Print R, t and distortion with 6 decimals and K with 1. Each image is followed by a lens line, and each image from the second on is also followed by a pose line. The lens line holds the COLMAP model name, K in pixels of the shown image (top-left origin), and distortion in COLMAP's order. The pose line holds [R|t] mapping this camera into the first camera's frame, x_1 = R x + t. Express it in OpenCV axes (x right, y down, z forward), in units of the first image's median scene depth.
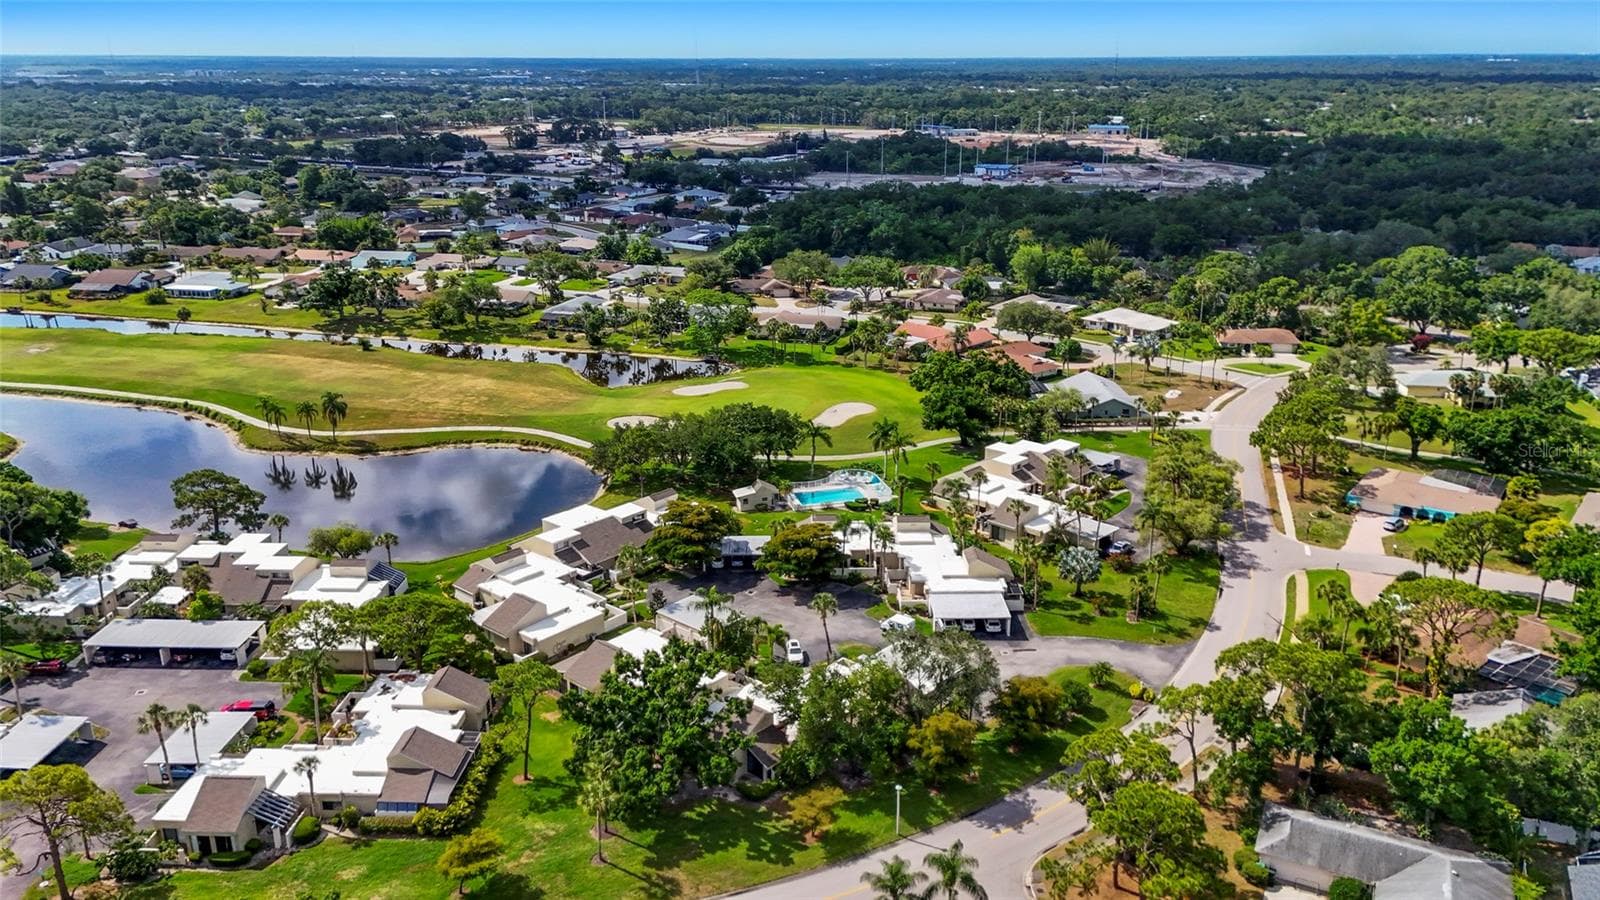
lens RADIAL K [[1169.5, 0, 800.0], [0, 1169.5, 450.0], [0, 0, 1]] dist [0.082961, -0.091489]
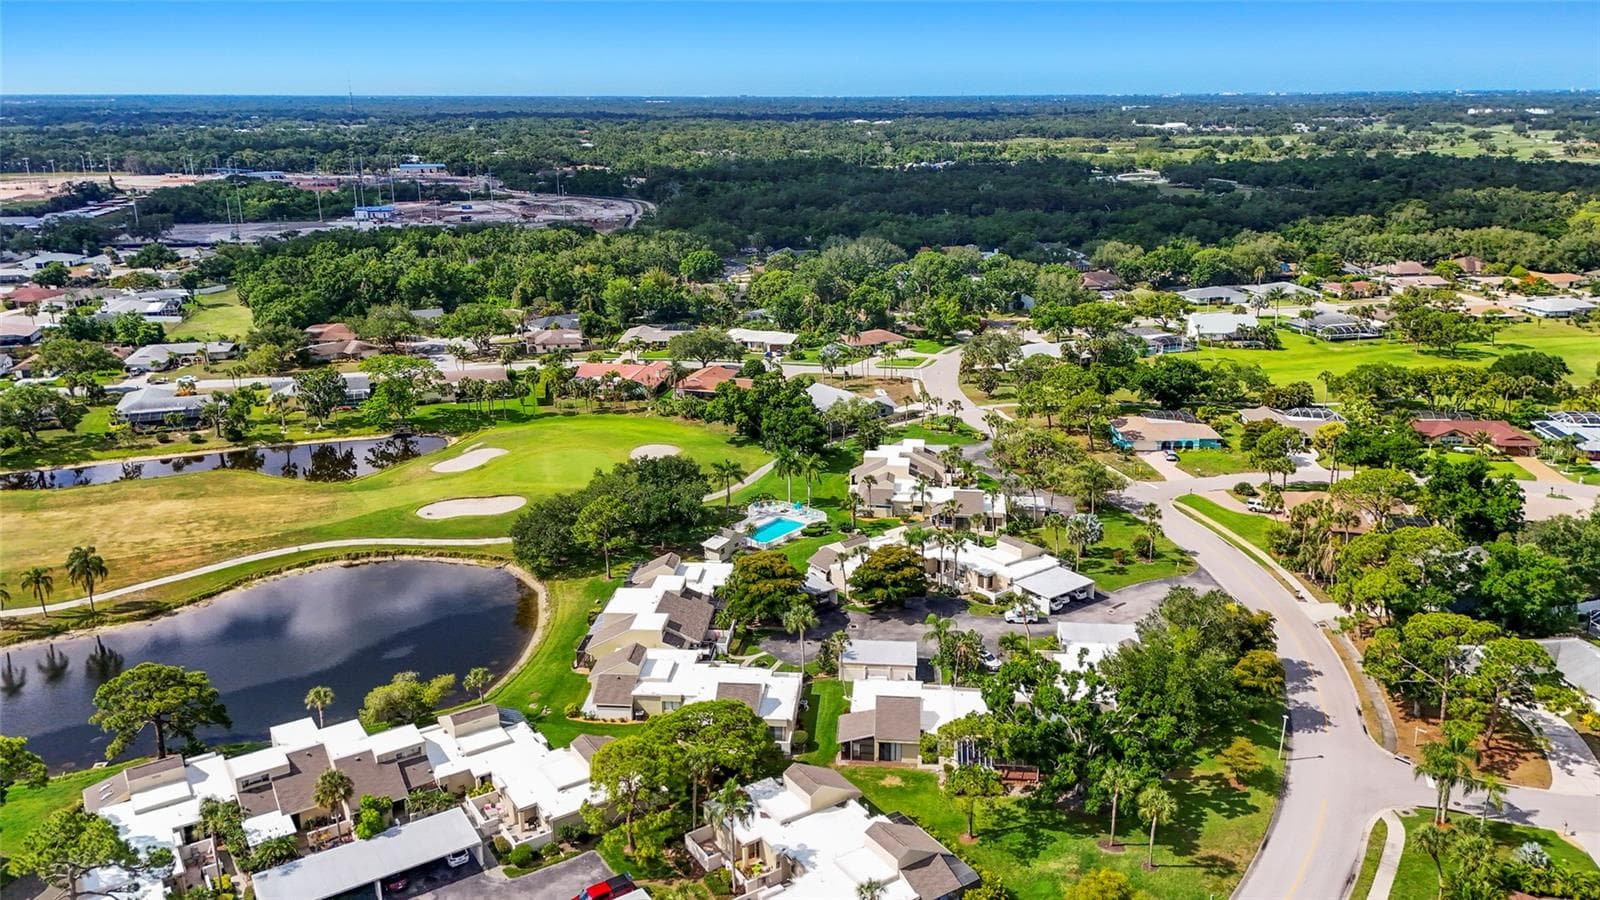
lens RADIAL K [[1169.5, 0, 800.0], [0, 1169.5, 450.0], [0, 0, 1]] dist [0.082961, -0.091489]
pose [[0.813225, -0.172045, 0.555937, -0.307955], [0.188489, 0.981674, 0.028076, -0.031592], [-0.550579, 0.081956, 0.830750, 0.093864]]
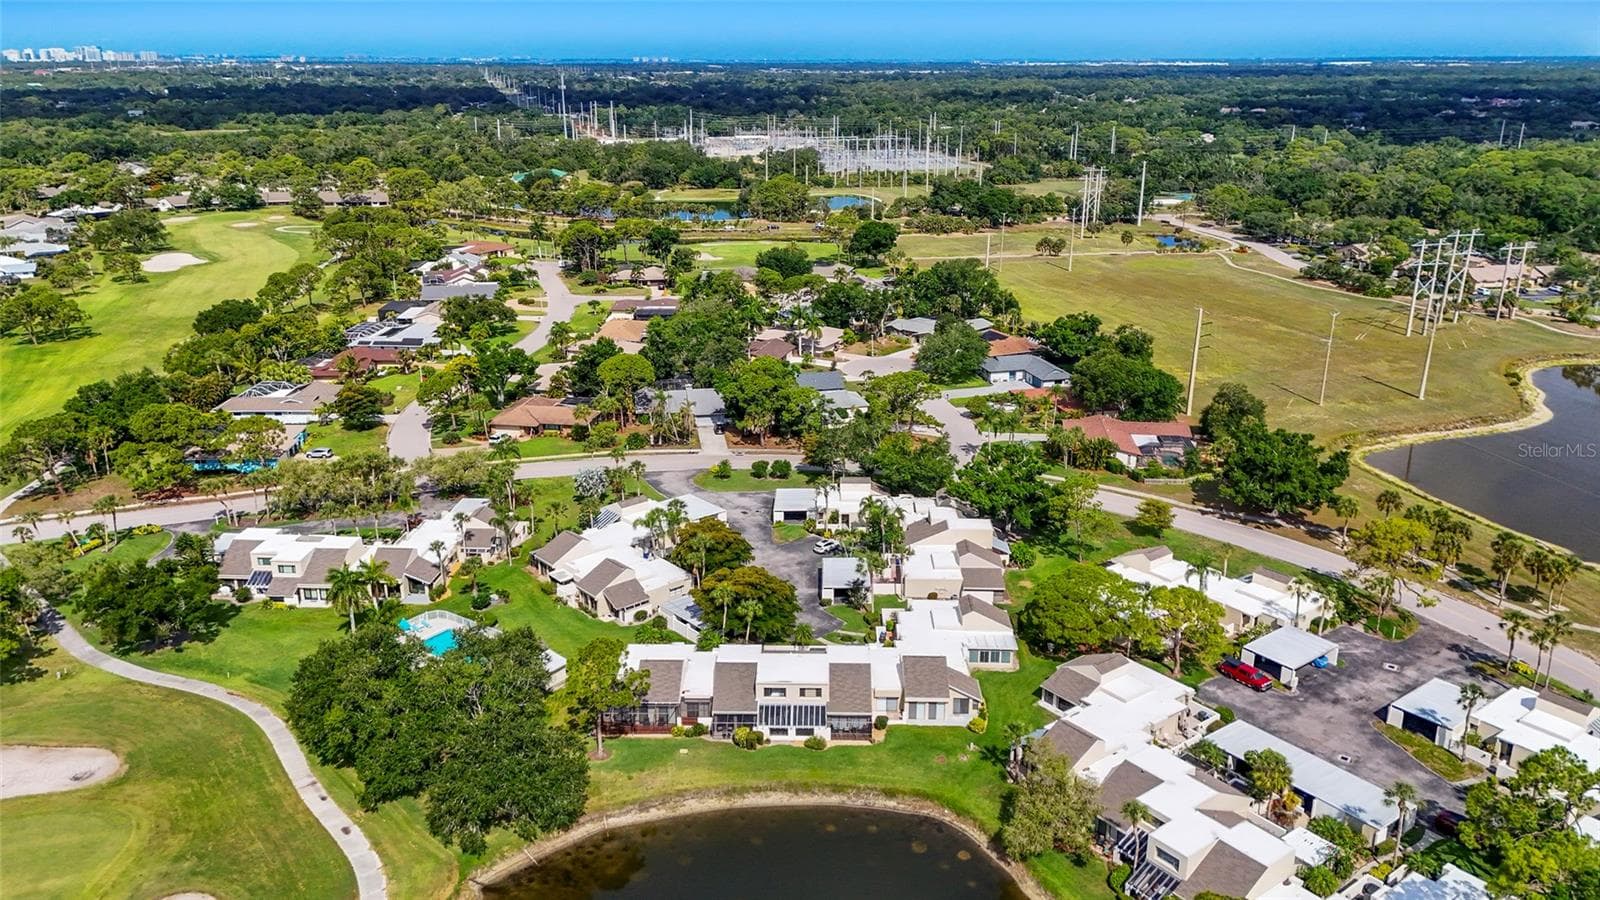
lens RADIAL K [[1169.5, 0, 800.0], [0, 1169.5, 450.0], [0, 0, 1]] dist [0.082961, -0.091489]
pose [[-0.634513, -0.245753, 0.732802, -0.387571], [0.241919, 0.837320, 0.490275, -0.234337], [-0.734076, 0.488365, -0.471839, 0.698147]]
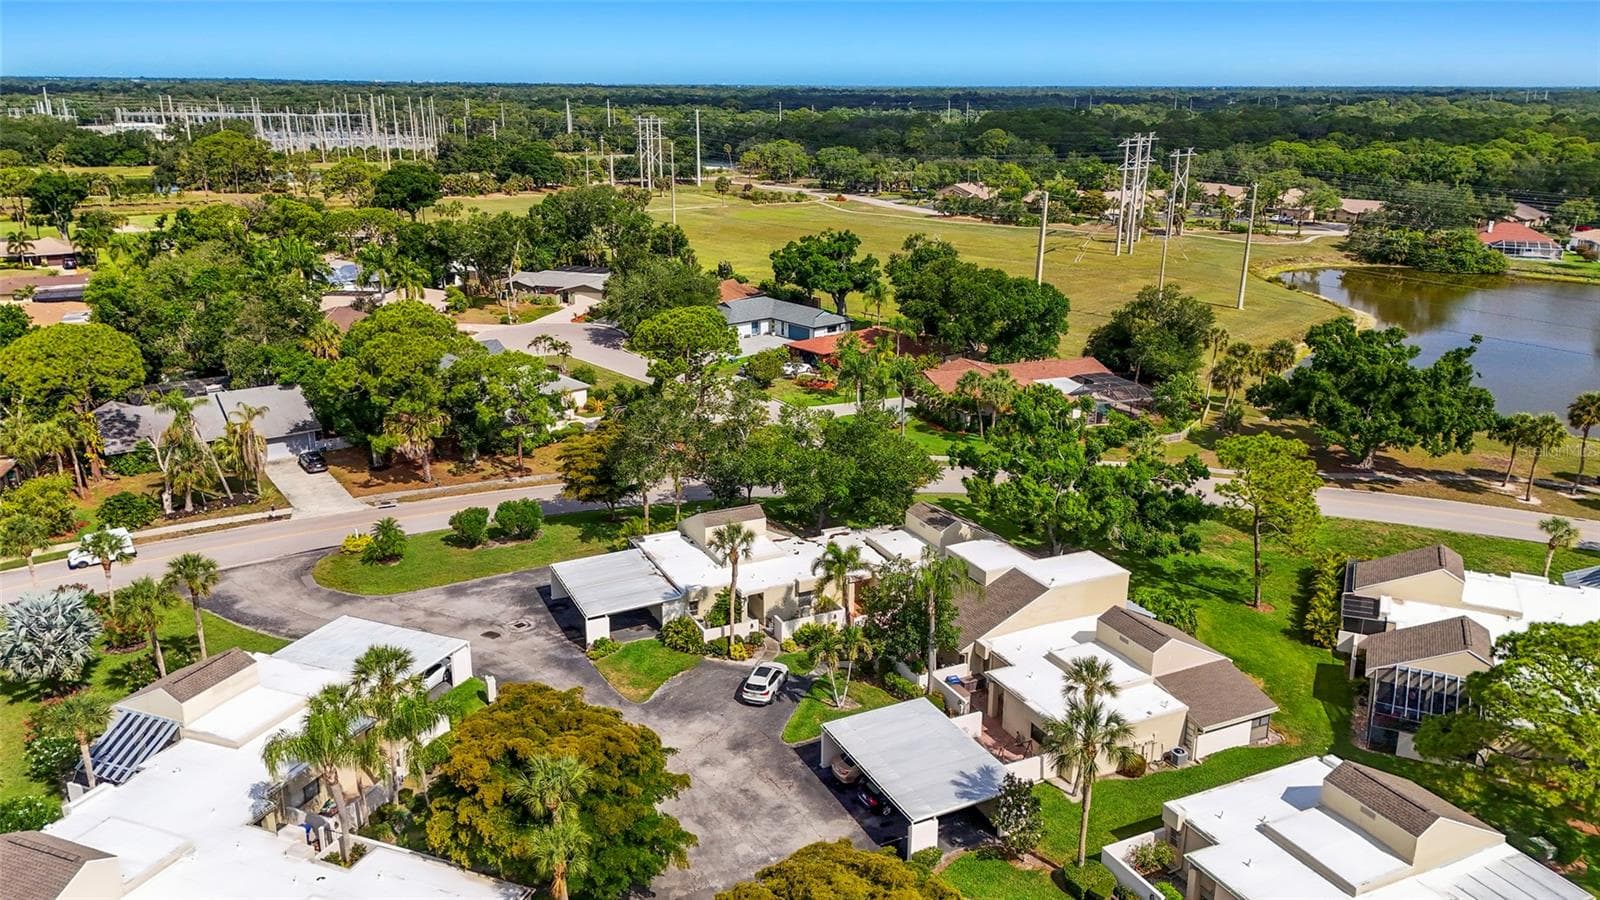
lens RADIAL K [[1169.5, 0, 800.0], [0, 1169.5, 450.0], [0, 0, 1]] dist [0.082961, -0.091489]
pose [[-0.916537, -0.124627, 0.380037, -0.089720], [0.119216, 0.821886, 0.557038, -0.085361], [-0.381769, 0.555852, -0.738431, 0.590809]]
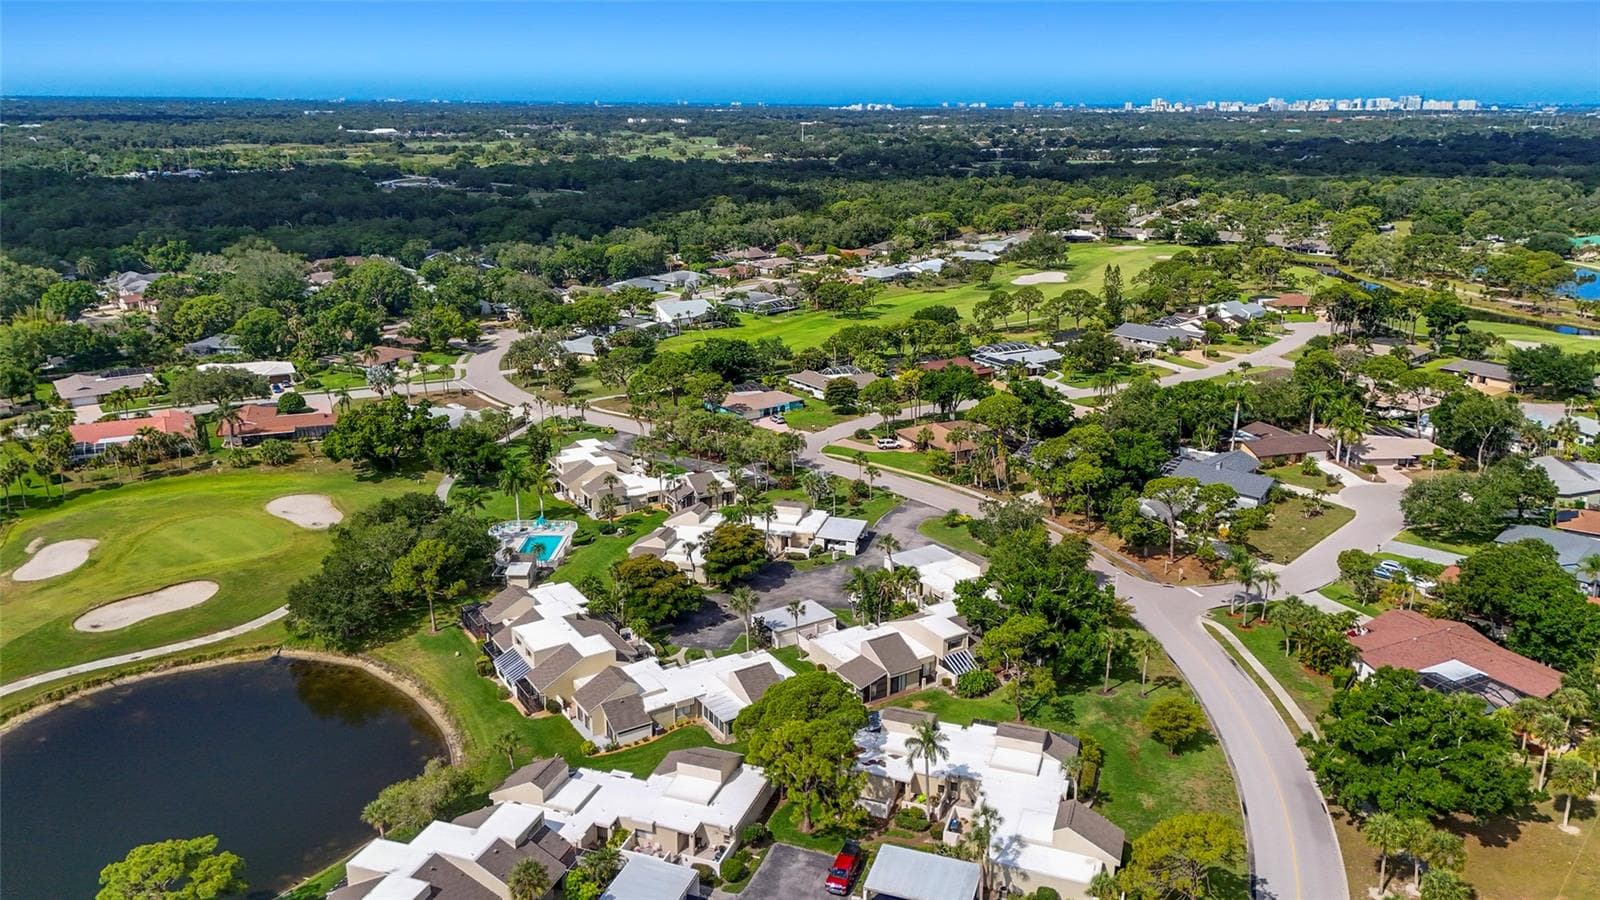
lens RADIAL K [[1168.9, 0, 798.6], [0, 1168.9, 431.4], [0, 0, 1]] dist [0.076407, -0.085715]
pose [[0.292875, -0.257248, 0.920895, -0.480512], [0.296702, 0.940035, 0.168234, -0.092484], [-0.908951, 0.223960, 0.351639, 0.272697]]
